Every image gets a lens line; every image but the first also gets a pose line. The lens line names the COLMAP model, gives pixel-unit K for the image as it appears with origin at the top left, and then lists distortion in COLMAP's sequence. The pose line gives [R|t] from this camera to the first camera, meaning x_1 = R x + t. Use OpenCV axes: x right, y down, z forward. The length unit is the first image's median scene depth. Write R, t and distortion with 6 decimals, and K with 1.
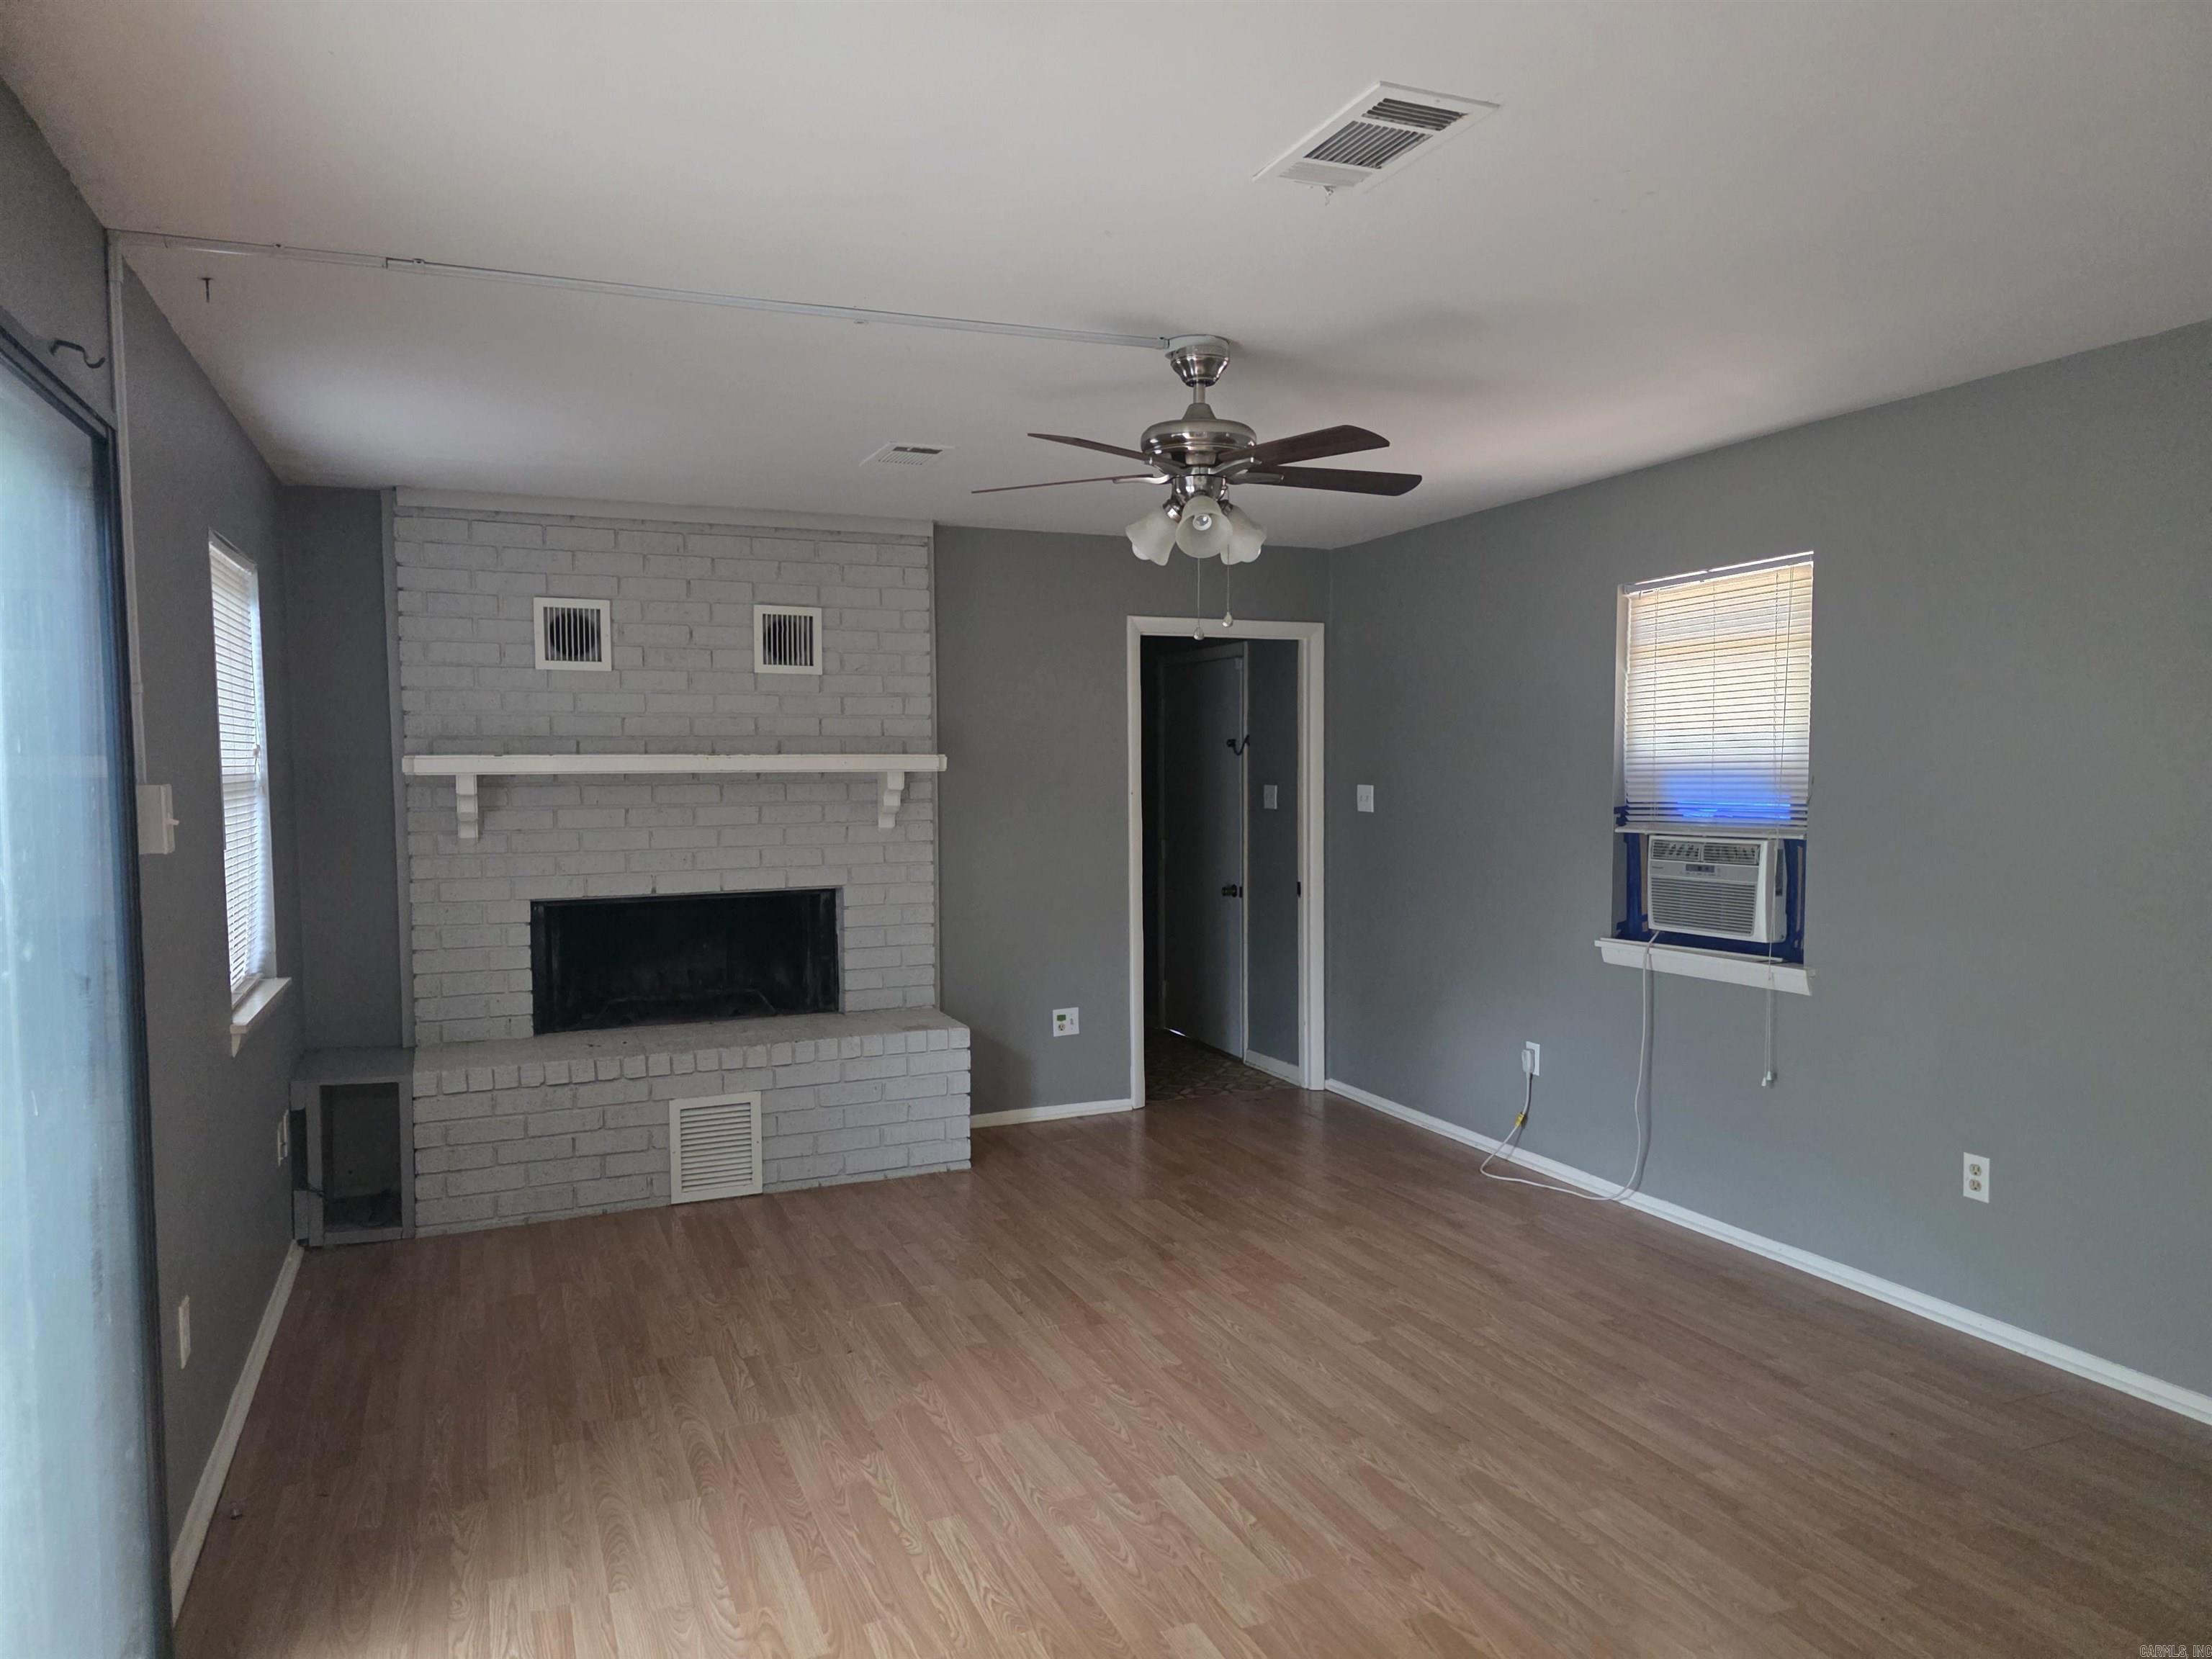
lens RADIAL K [[1472.2, 0, 1072.8], [0, 1472.2, 794.9], [0, 0, 1]] dist [0.170691, -0.275936]
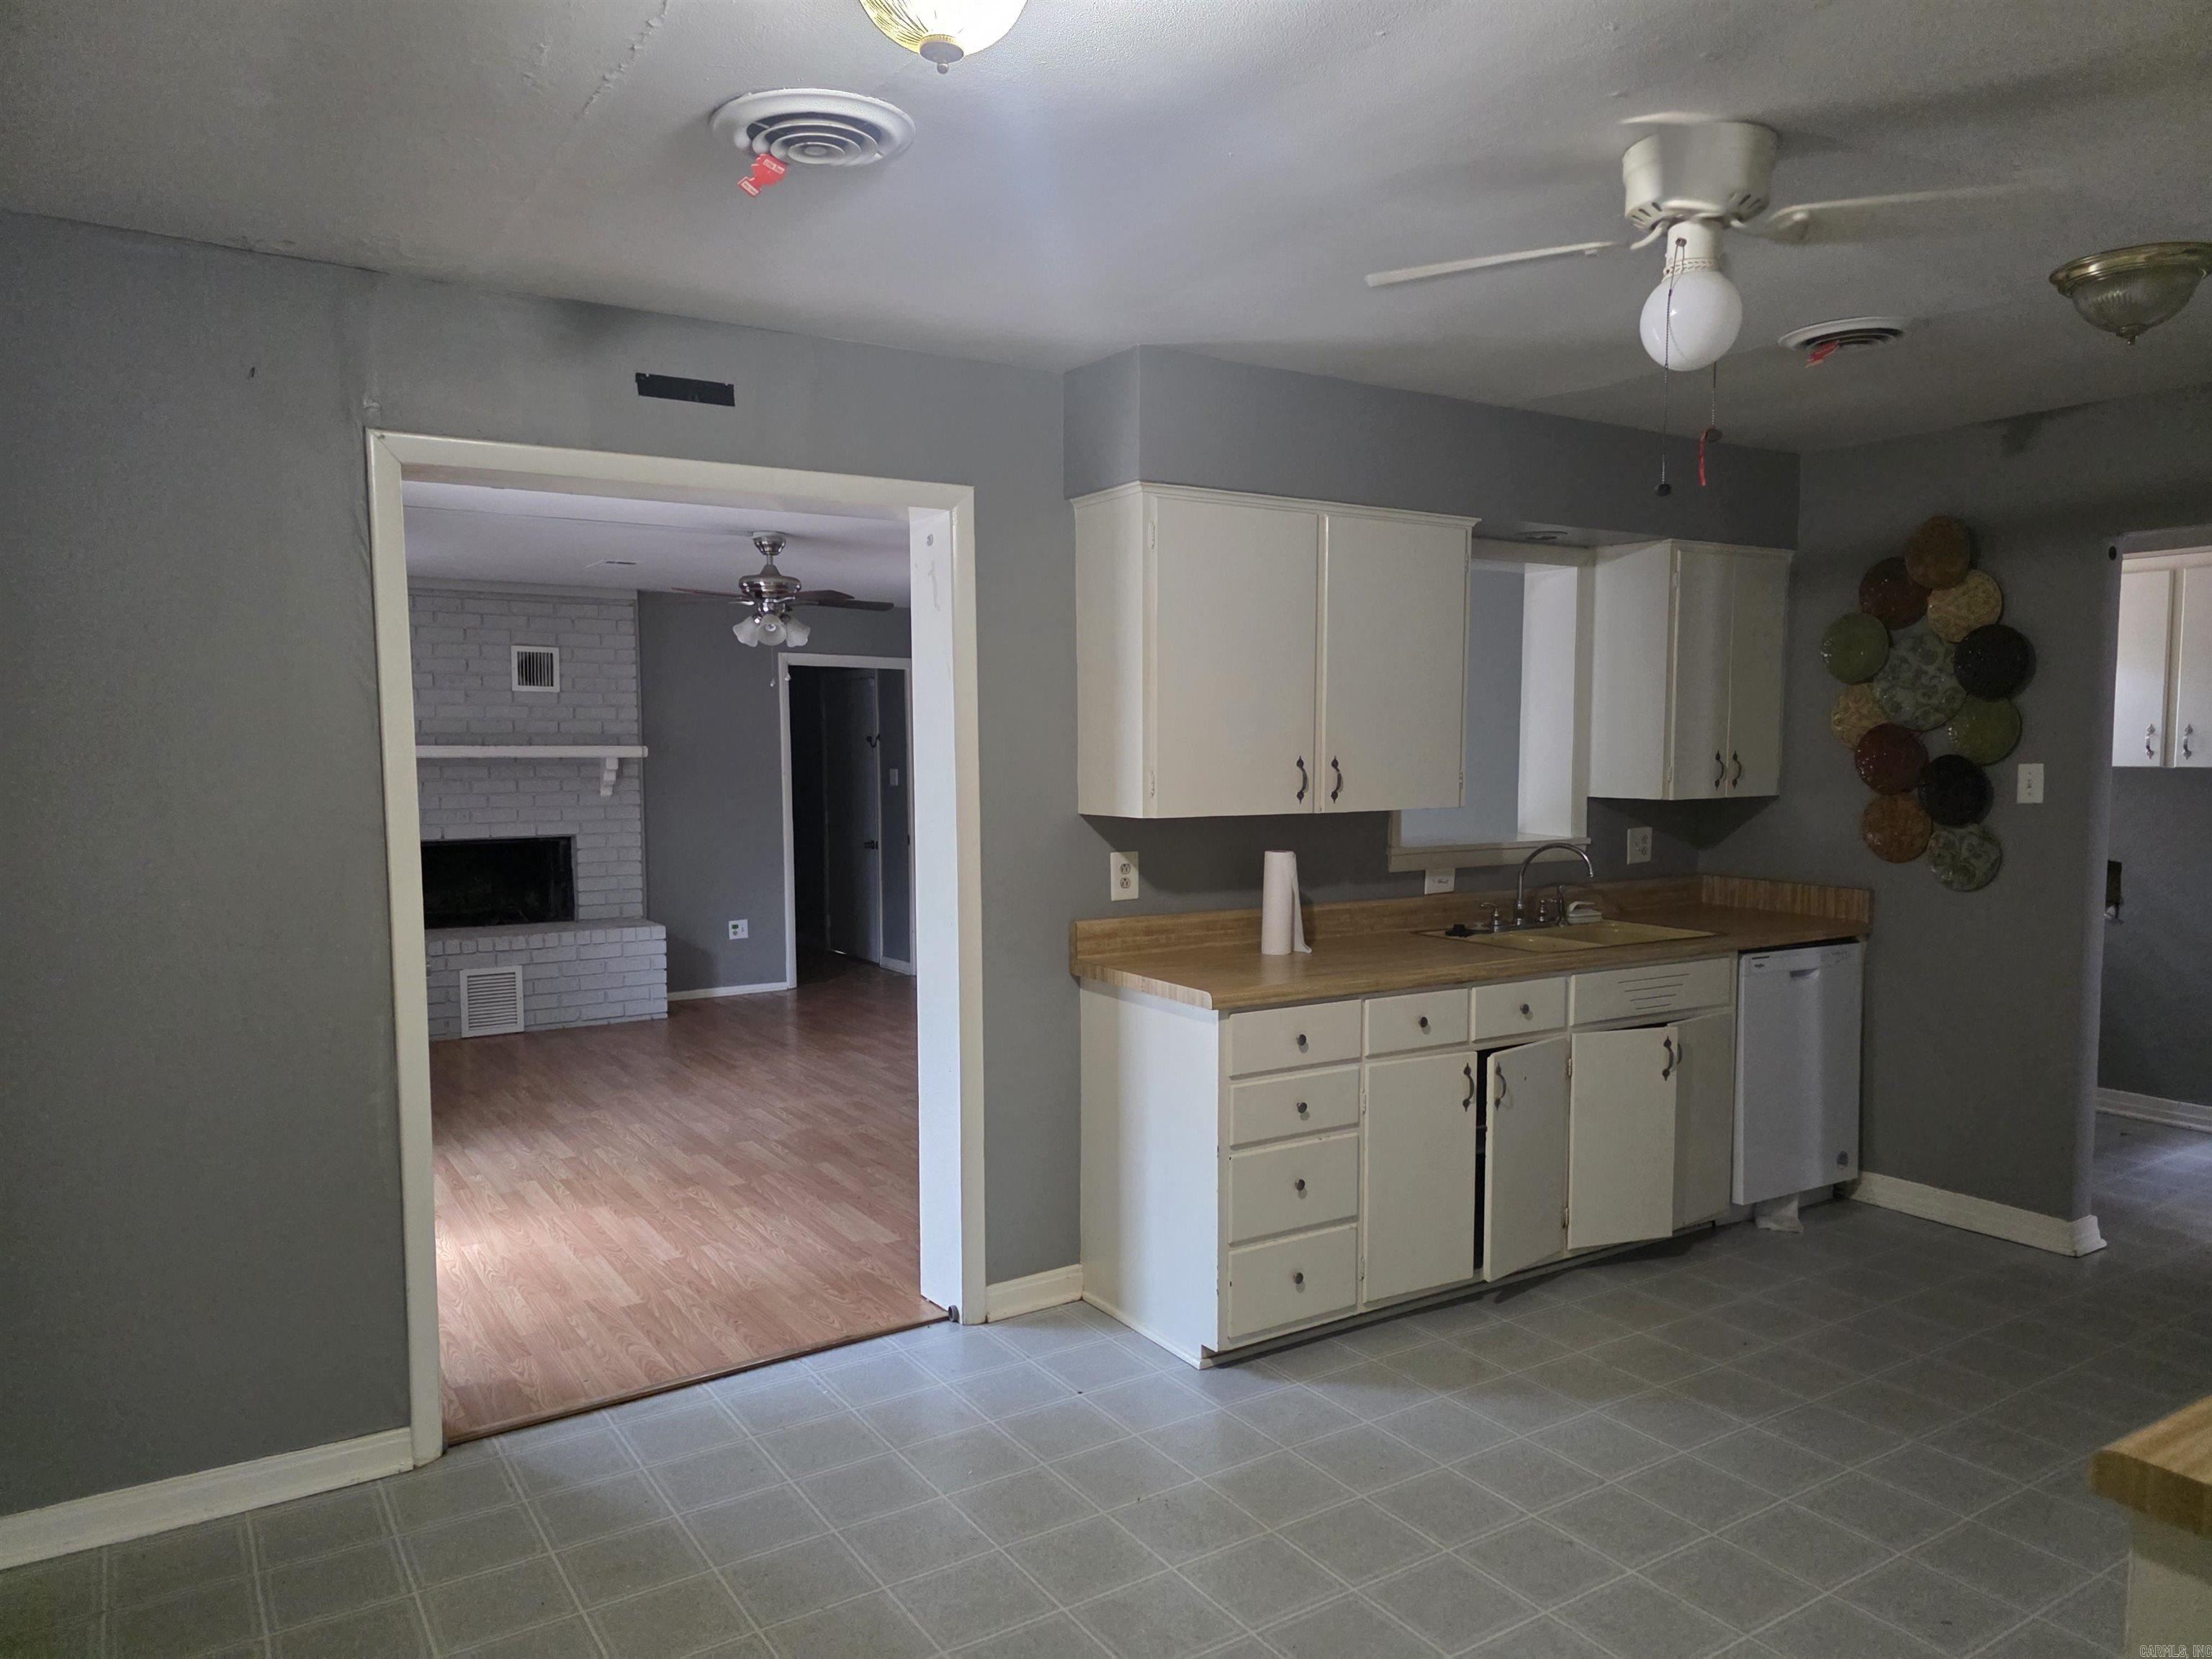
lens RADIAL K [[1498.2, 0, 1118.5], [0, 1498.2, 826.6], [0, 0, 1]] dist [0.055435, -0.050467]
pose [[0.981411, -0.007125, 0.191785, 0.091466], [0.002141, 0.999655, 0.026185, 0.015654], [-0.191905, -0.025287, 0.981088, -0.607071]]
